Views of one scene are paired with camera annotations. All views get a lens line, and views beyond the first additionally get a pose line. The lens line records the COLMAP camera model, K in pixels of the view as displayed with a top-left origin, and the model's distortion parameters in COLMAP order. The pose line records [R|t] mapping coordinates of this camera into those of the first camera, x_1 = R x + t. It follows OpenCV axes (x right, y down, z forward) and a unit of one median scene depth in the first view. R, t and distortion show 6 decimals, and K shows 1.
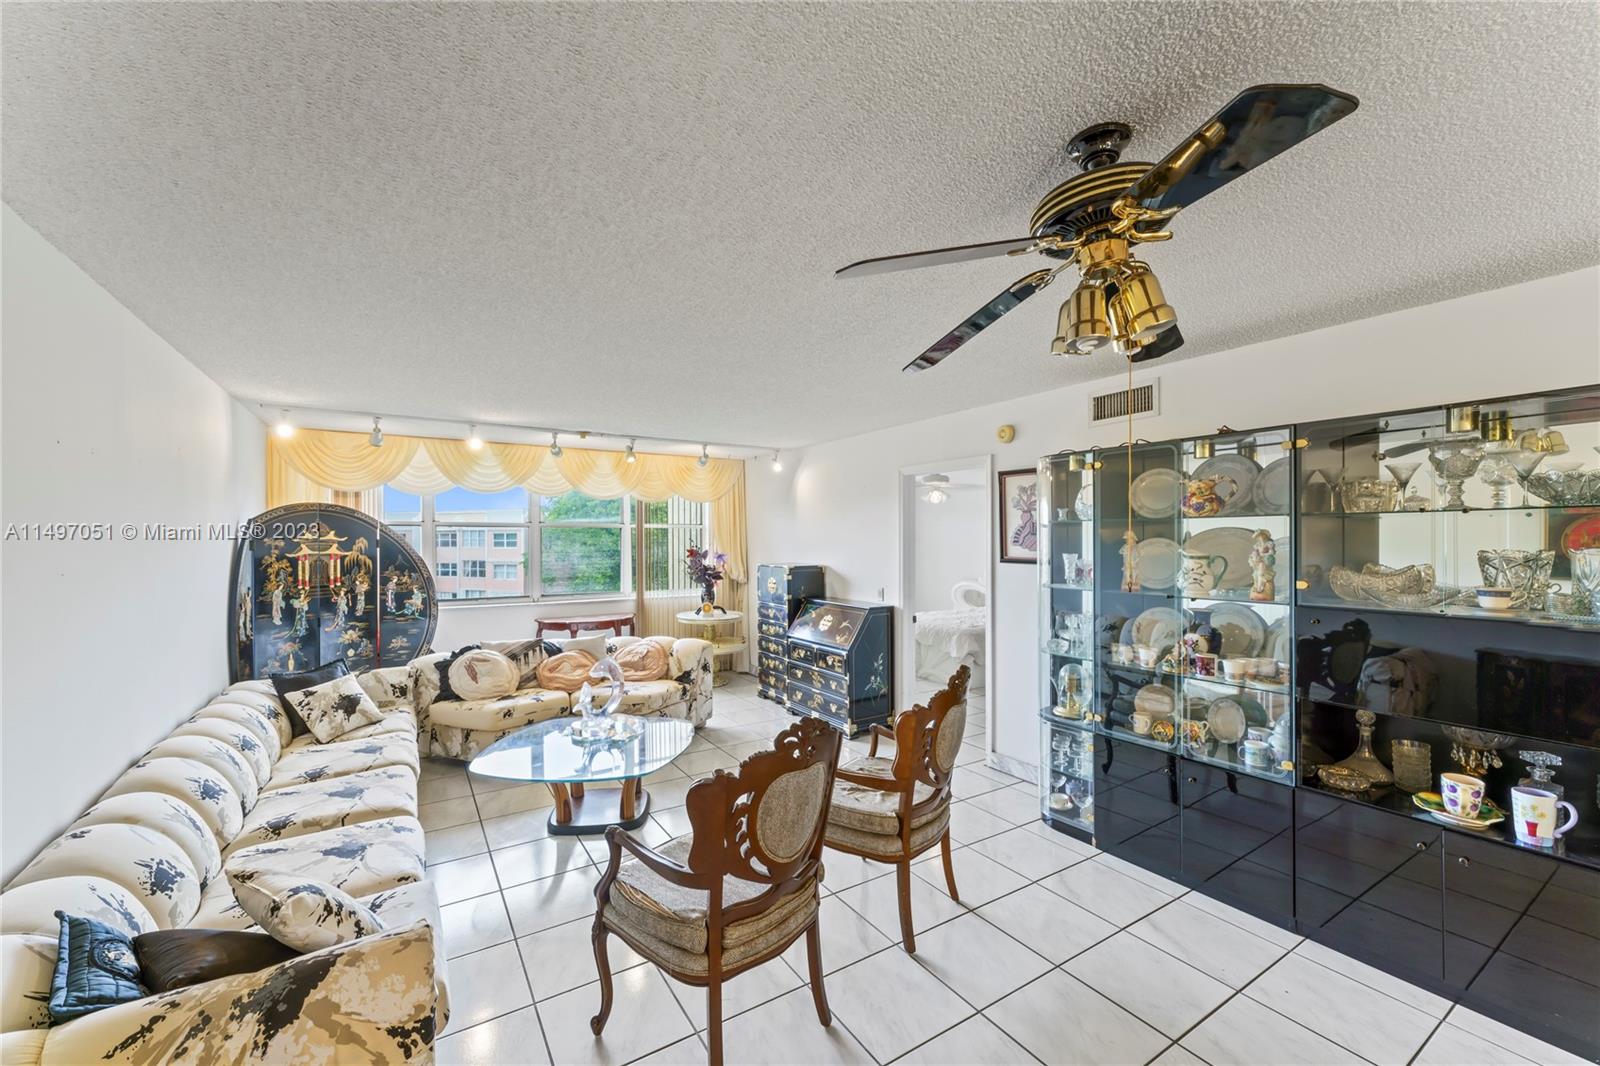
lens RADIAL K [[635.9, 0, 793.6], [0, 635.9, 539.3], [0, 0, 1]] dist [0.000372, 0.000021]
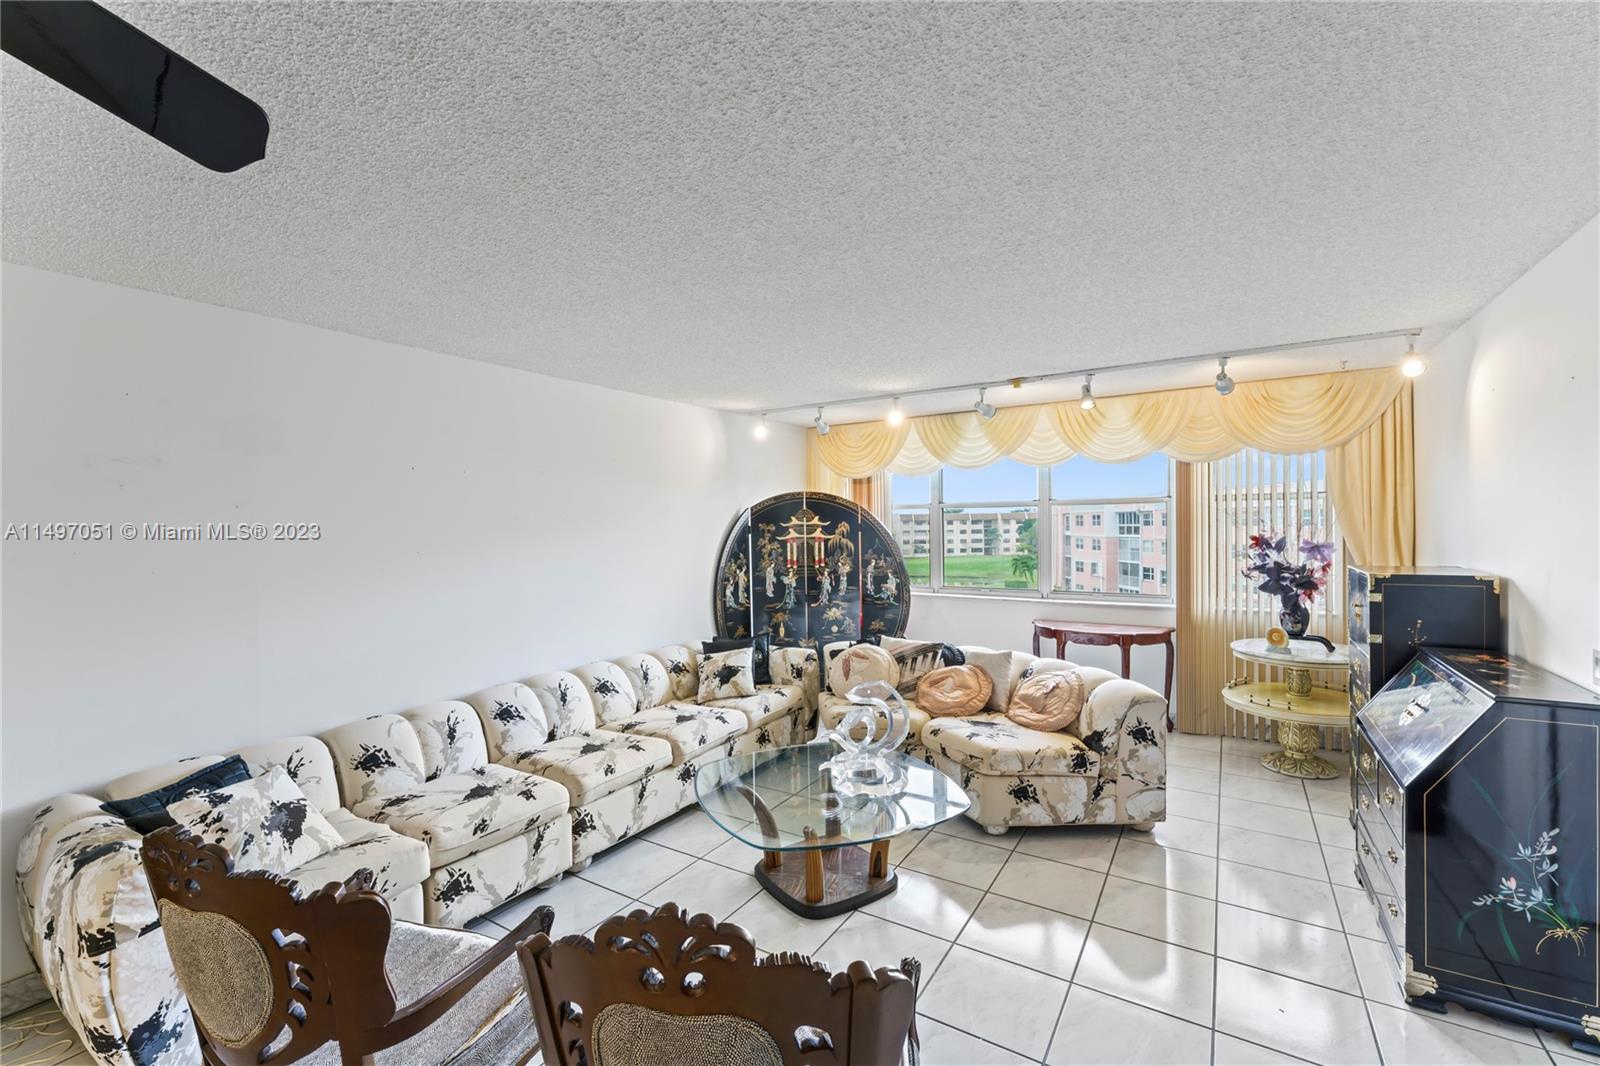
lens RADIAL K [[671.7, 0, 796.2], [0, 671.7, 531.2], [0, 0, 1]] dist [-0.004317, -0.000283]
pose [[0.427905, 0.005035, -0.903810, 0.306767], [0.012254, 0.999860, 0.011371, -0.001118], [0.903741, -0.015941, 0.427784, 0.459501]]
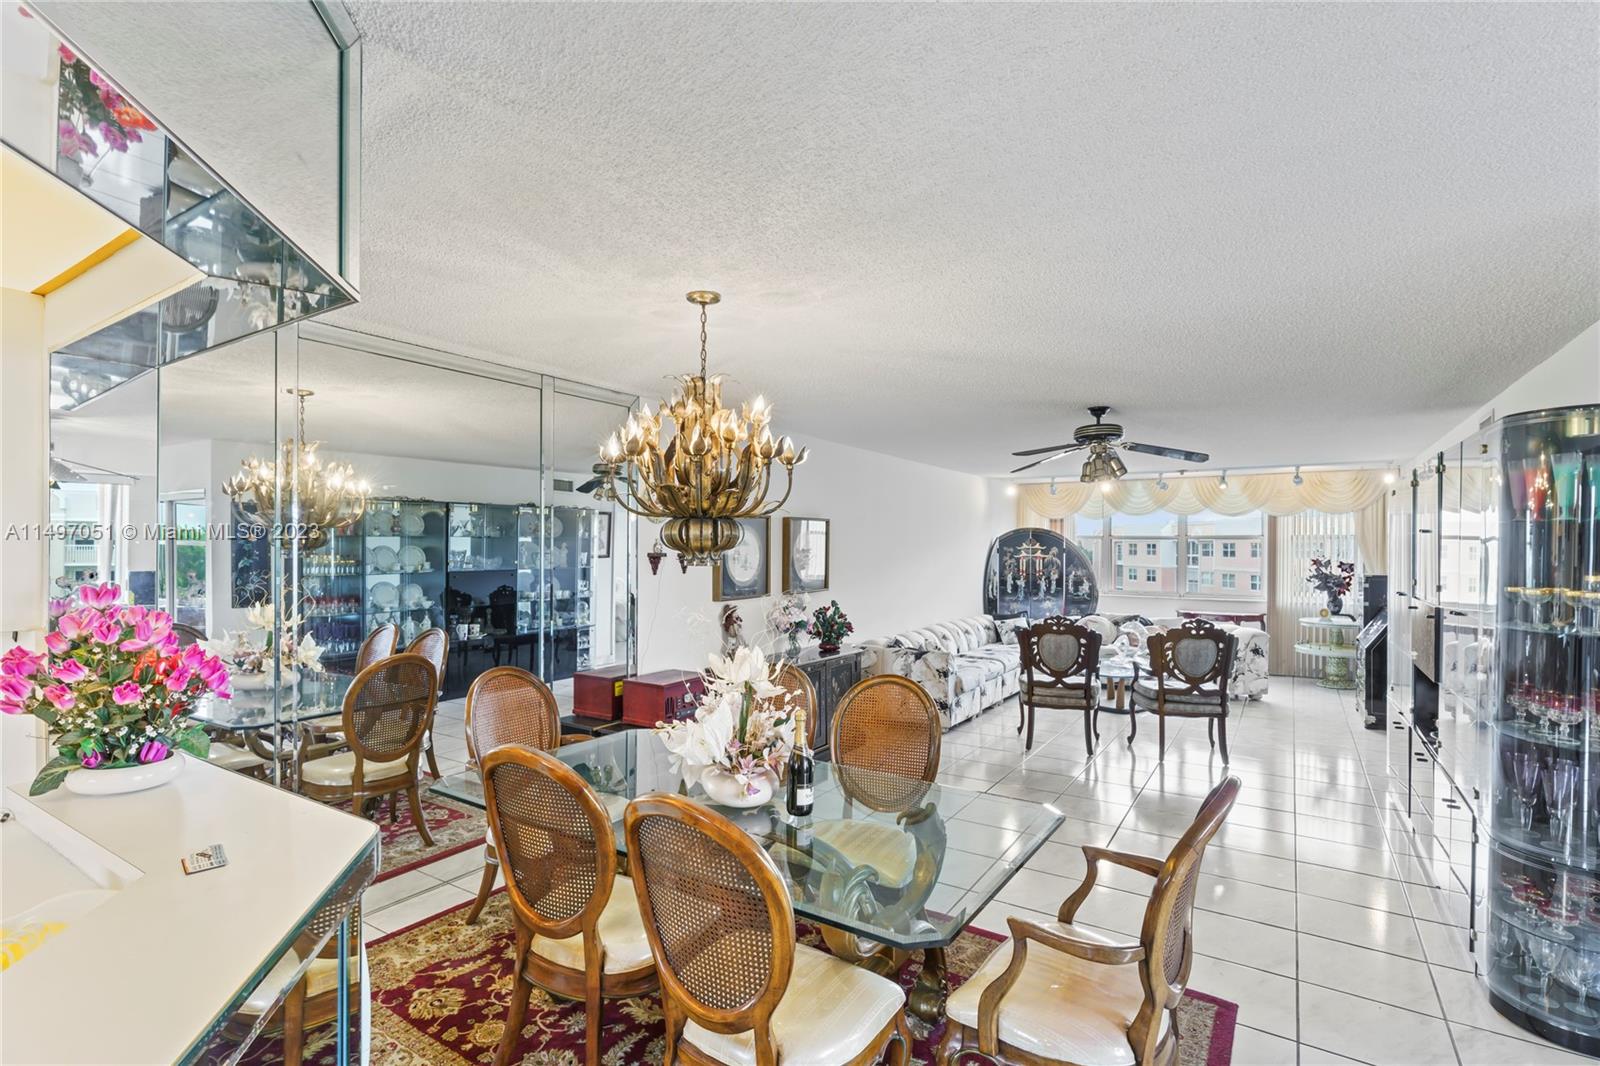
lens RADIAL K [[755.4, 0, 795.5], [0, 755.4, 547.4], [0, 0, 1]] dist [0.000481, -0.000103]
pose [[0.419611, 0.003807, -0.907696, 0.873485], [-0.006869, 0.999976, 0.001019, 0.001168], [0.907678, 0.005807, 0.419628, -0.477161]]
